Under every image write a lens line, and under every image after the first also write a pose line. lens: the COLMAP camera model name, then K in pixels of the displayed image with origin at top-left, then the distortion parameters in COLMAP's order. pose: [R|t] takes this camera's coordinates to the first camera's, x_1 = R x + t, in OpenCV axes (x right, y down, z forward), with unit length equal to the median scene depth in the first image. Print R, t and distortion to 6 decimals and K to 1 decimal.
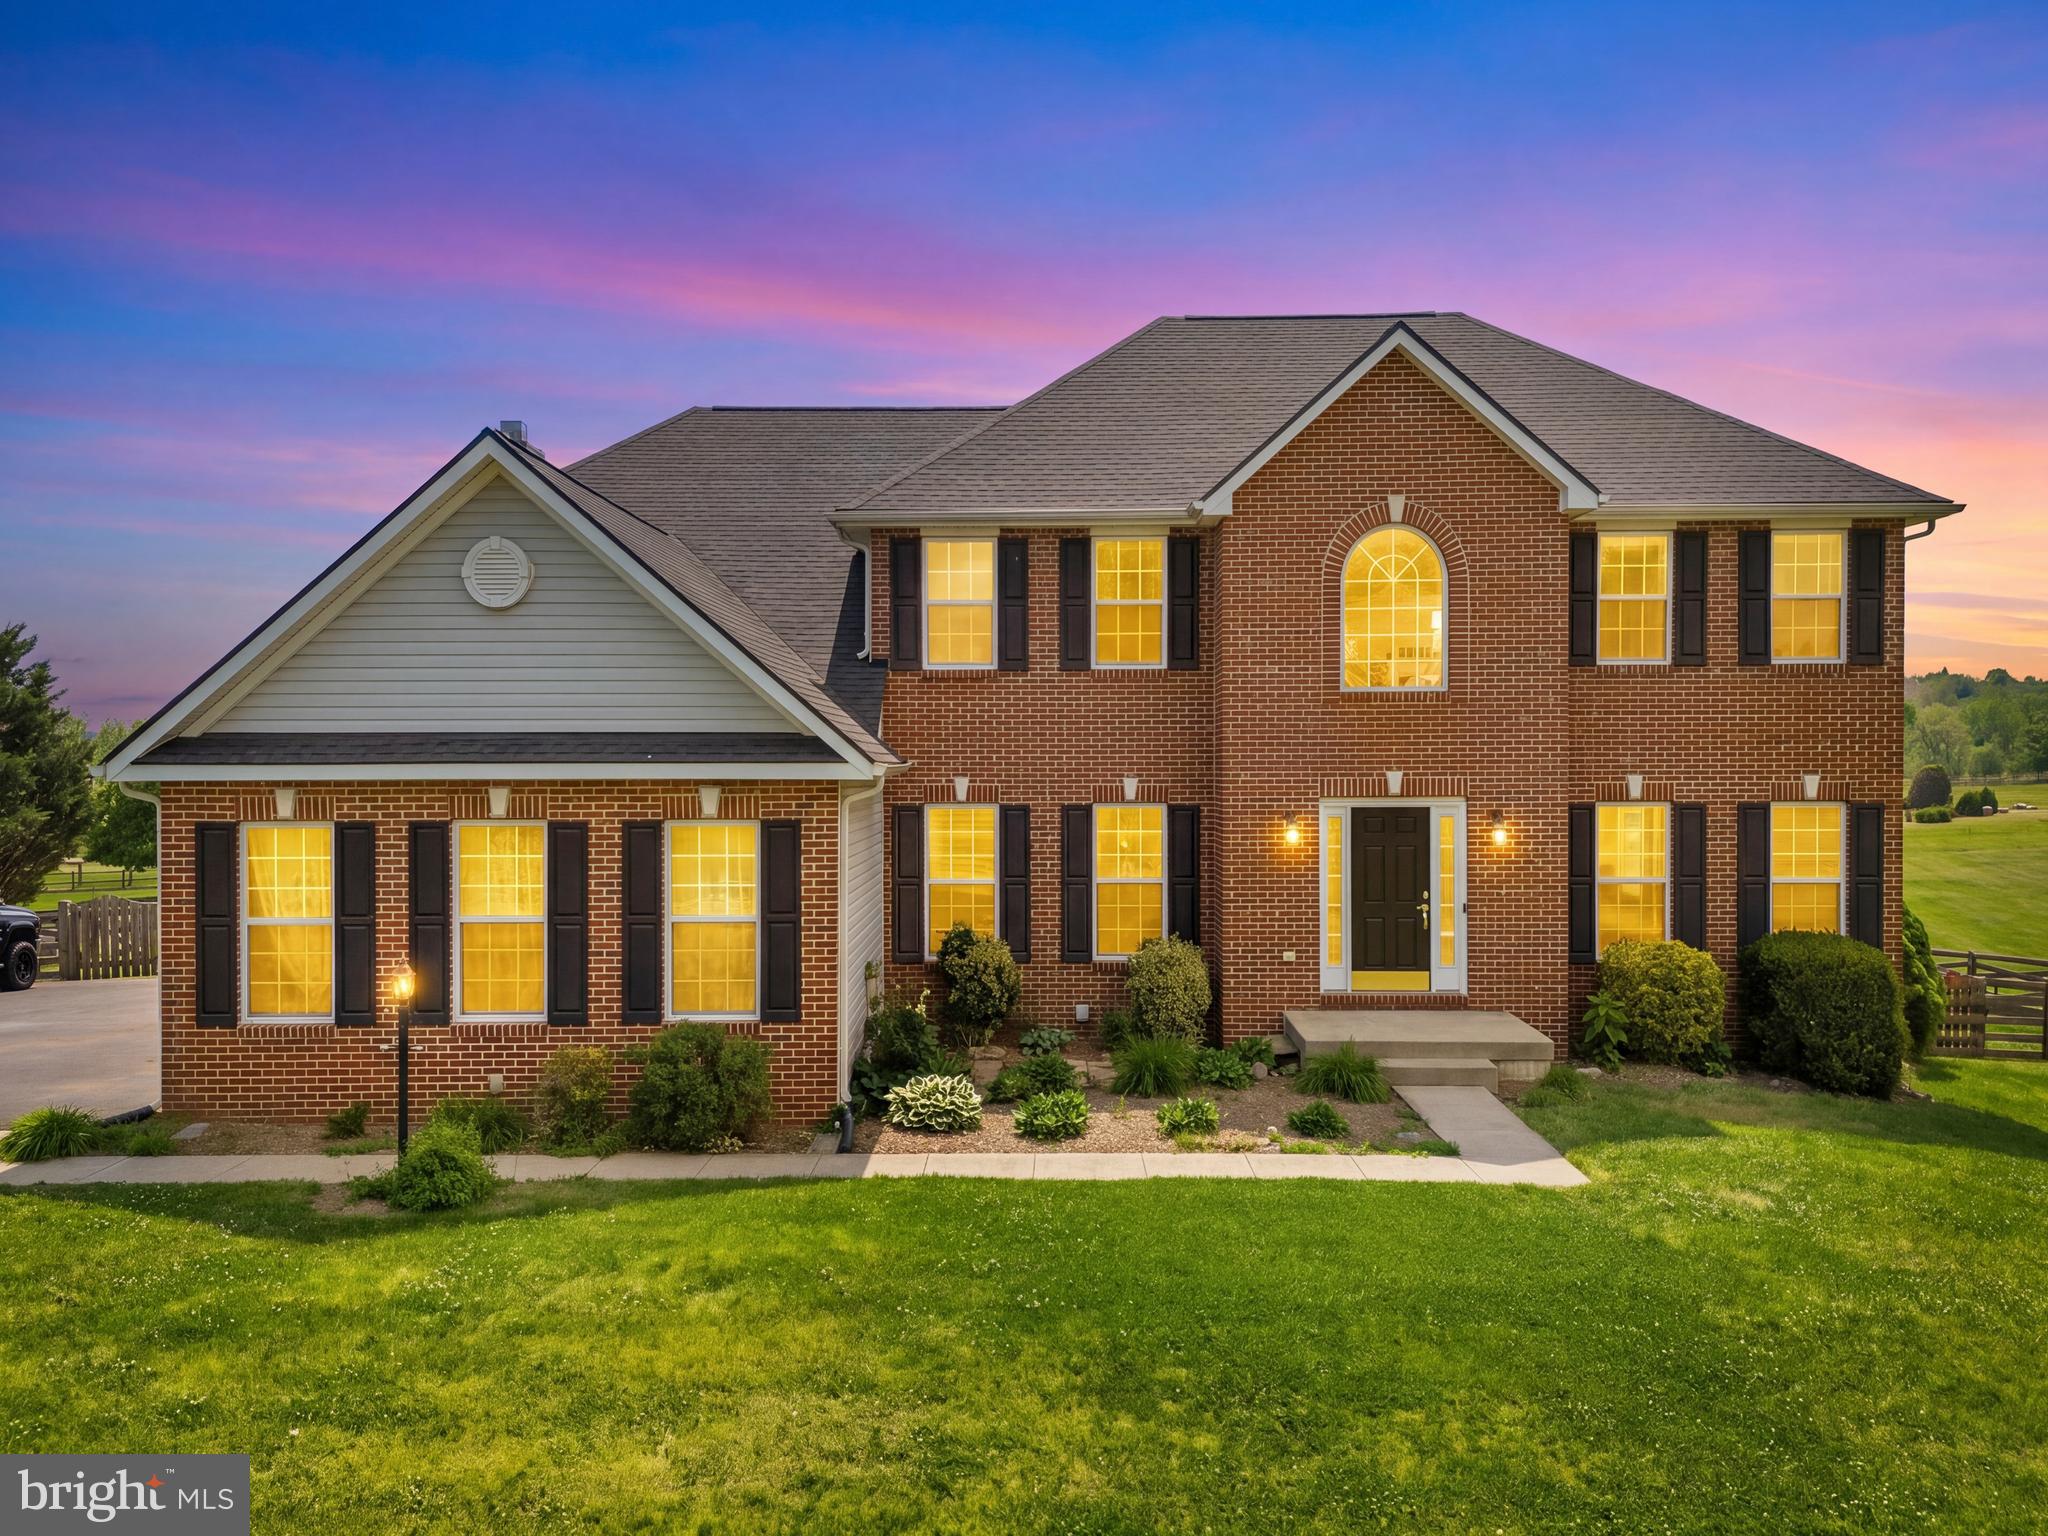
lens RADIAL K [[1541.8, 0, 1012.4], [0, 1541.8, 781.3], [0, 0, 1]] dist [0.003819, -0.002689]
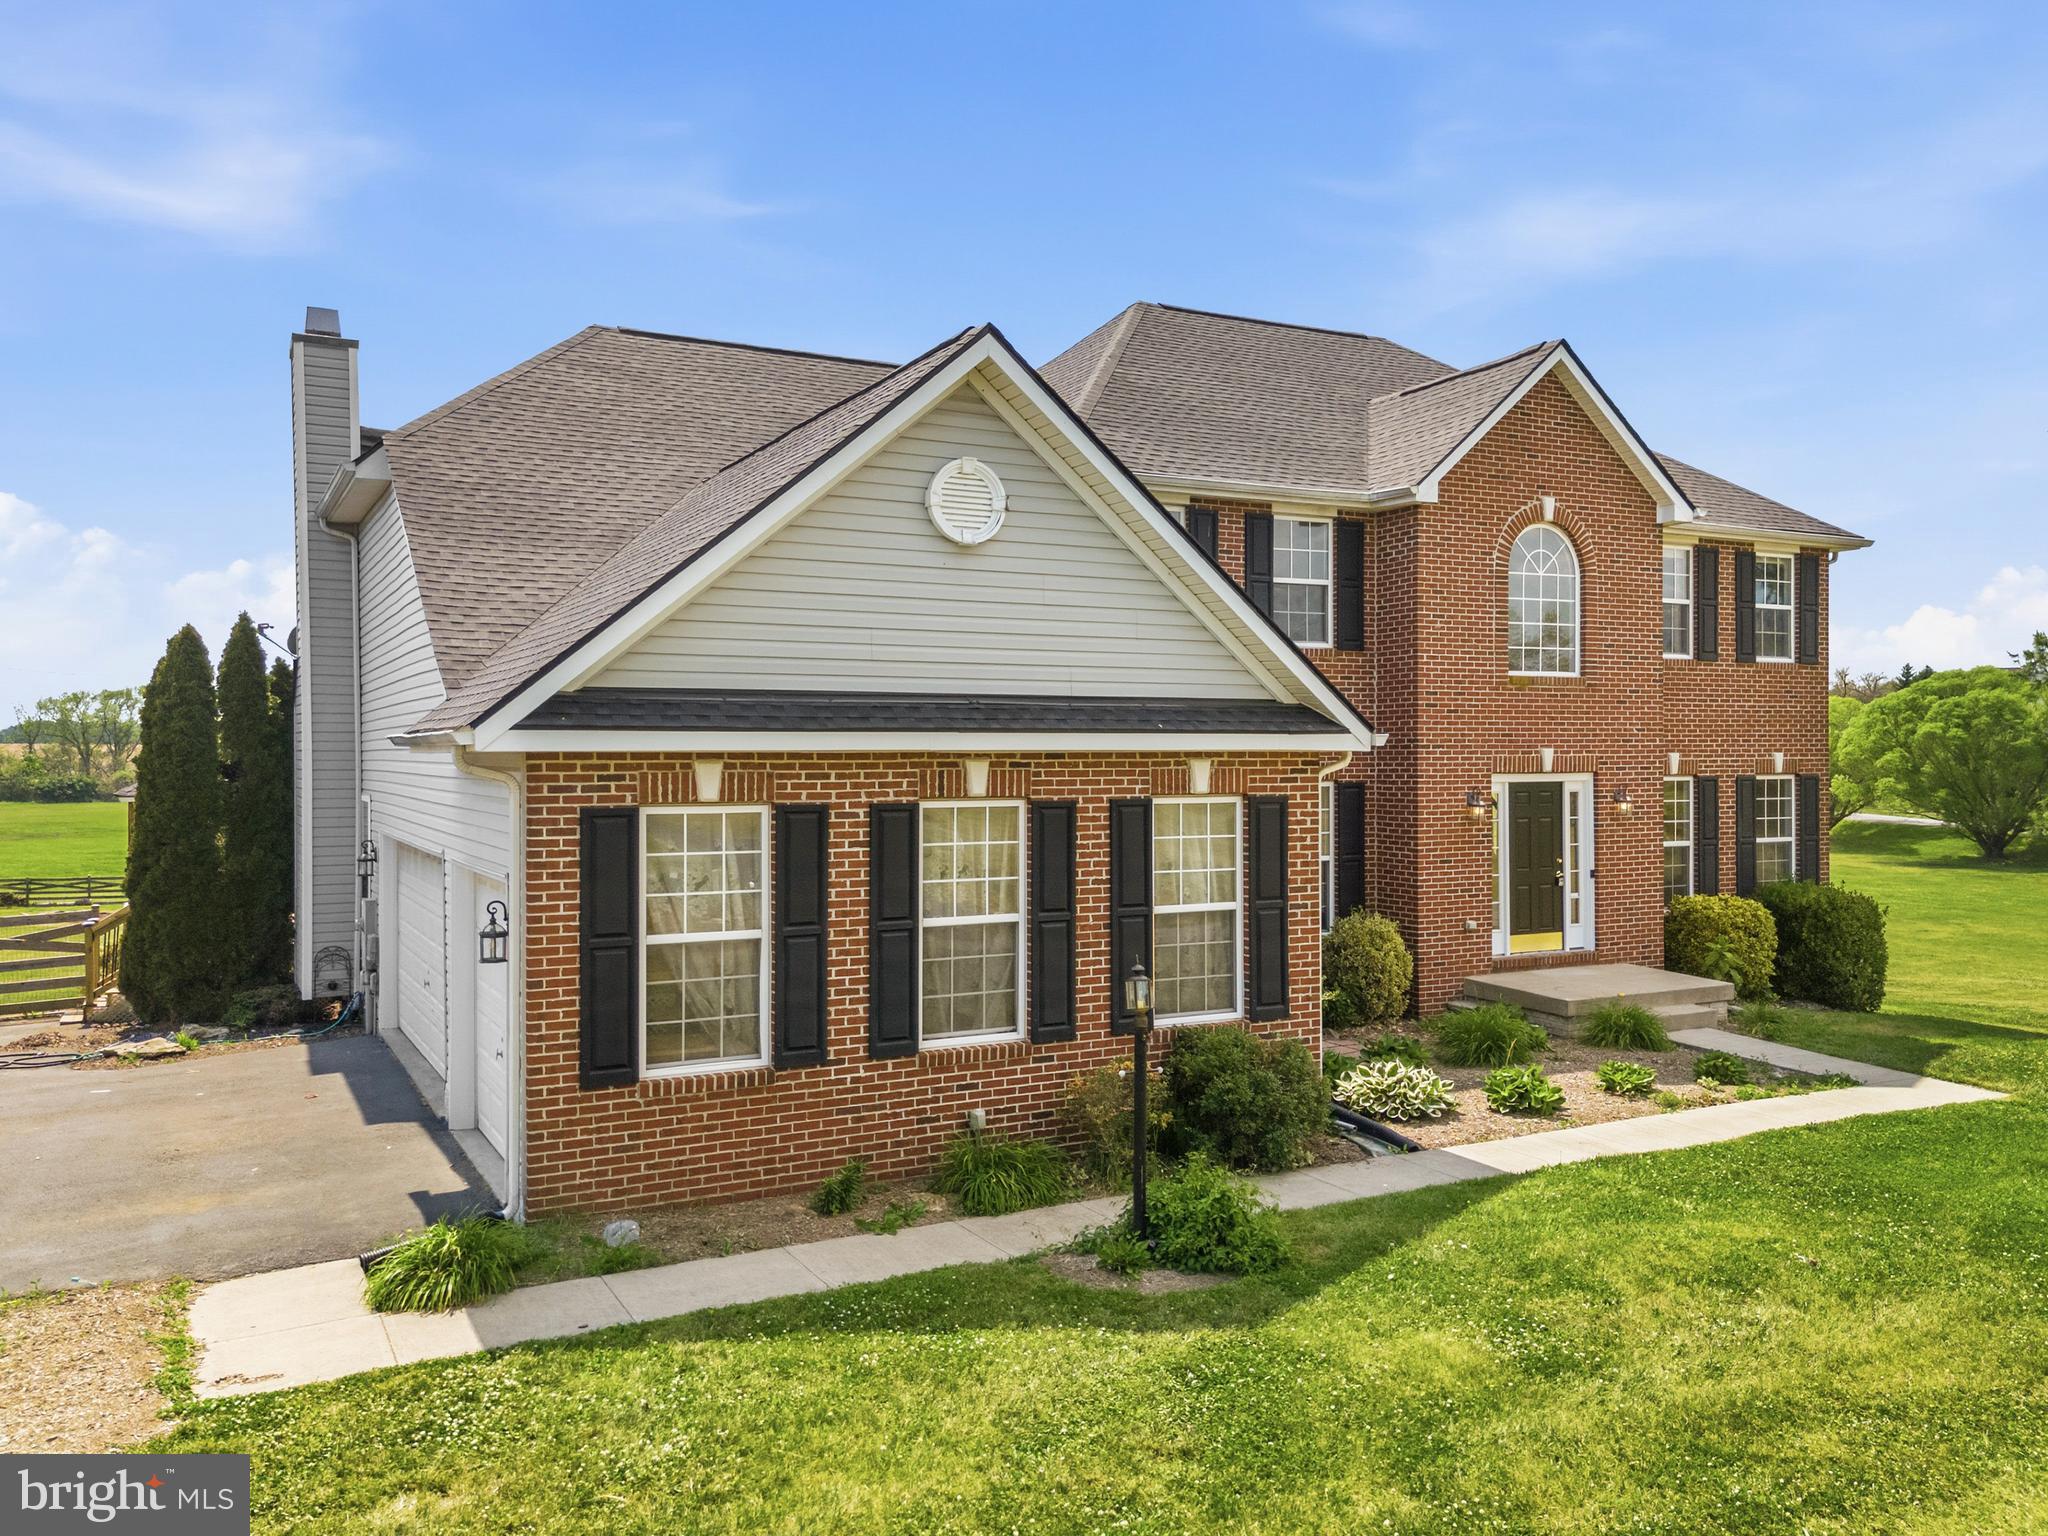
lens RADIAL K [[1530.5, 0, 1032.9], [0, 1530.5, 735.0], [0, 0, 1]] dist [0.005062, -0.002530]
pose [[0.880641, 0.008718, 0.473704, -0.587227], [0.002574, 0.999728, -0.023184, 0.007943], [-0.473777, 0.021636, 0.880379, 0.221167]]
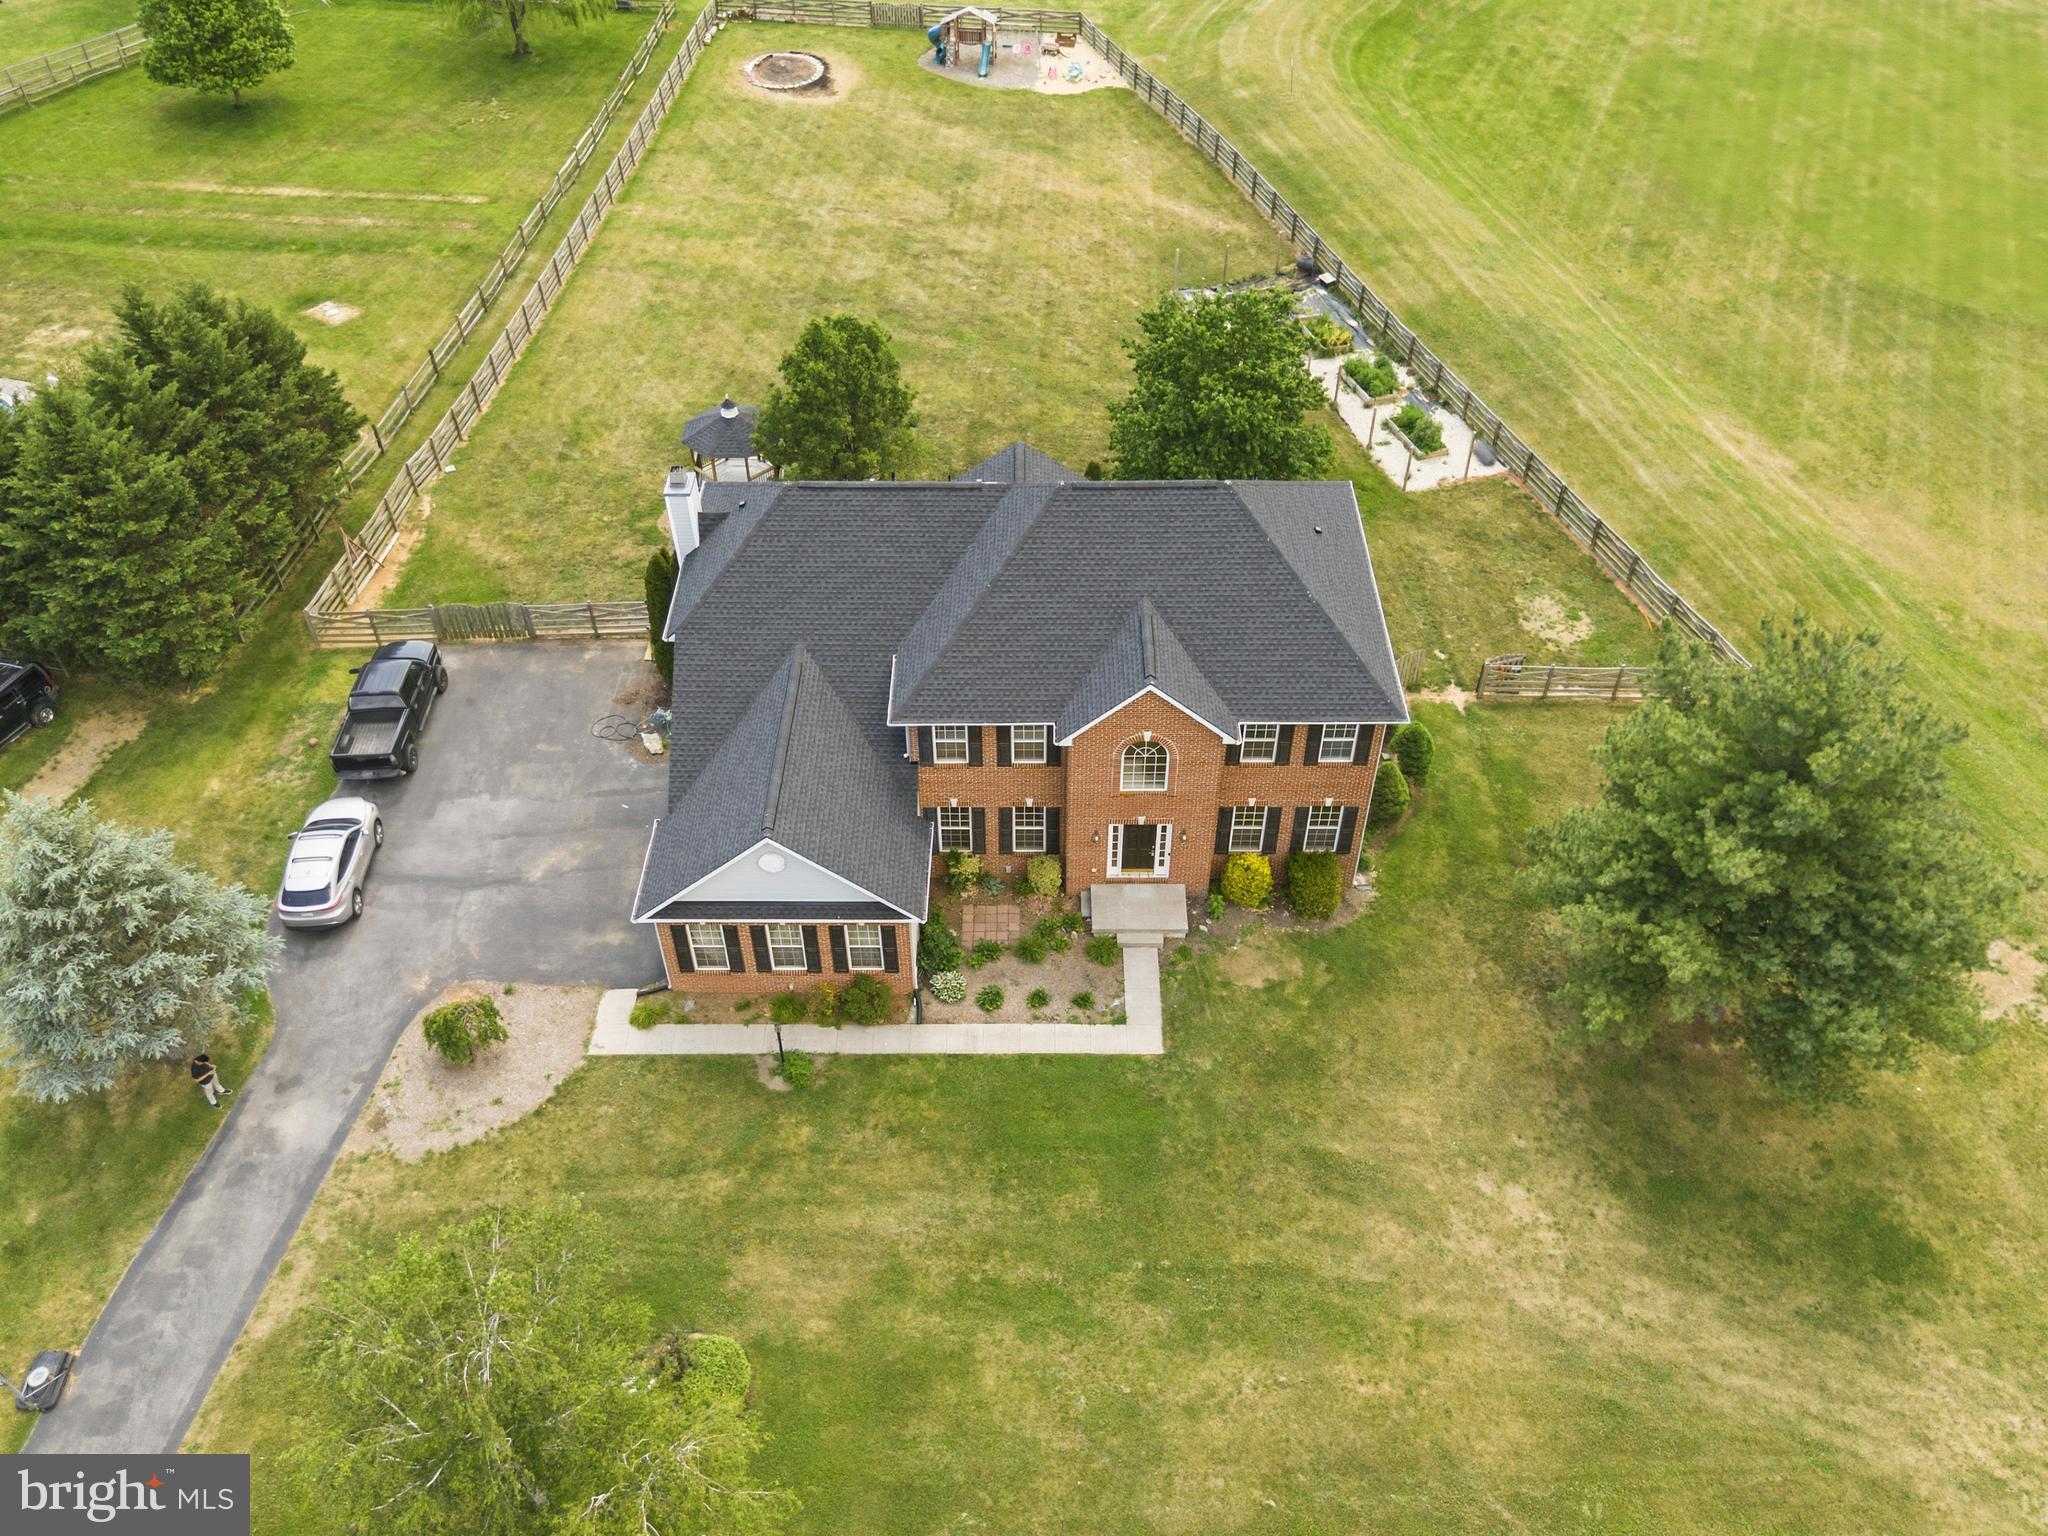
lens RADIAL K [[1467.4, 0, 1024.0], [0, 1467.4, 768.0], [0, 0, 1]] dist [0.003912, -0.007547]
pose [[0.999678, -0.011748, 0.022512, 0.015545], [-0.007609, 0.707226, 0.706946, -1.669795], [-0.024227, -0.706890, 0.706909, -0.545517]]
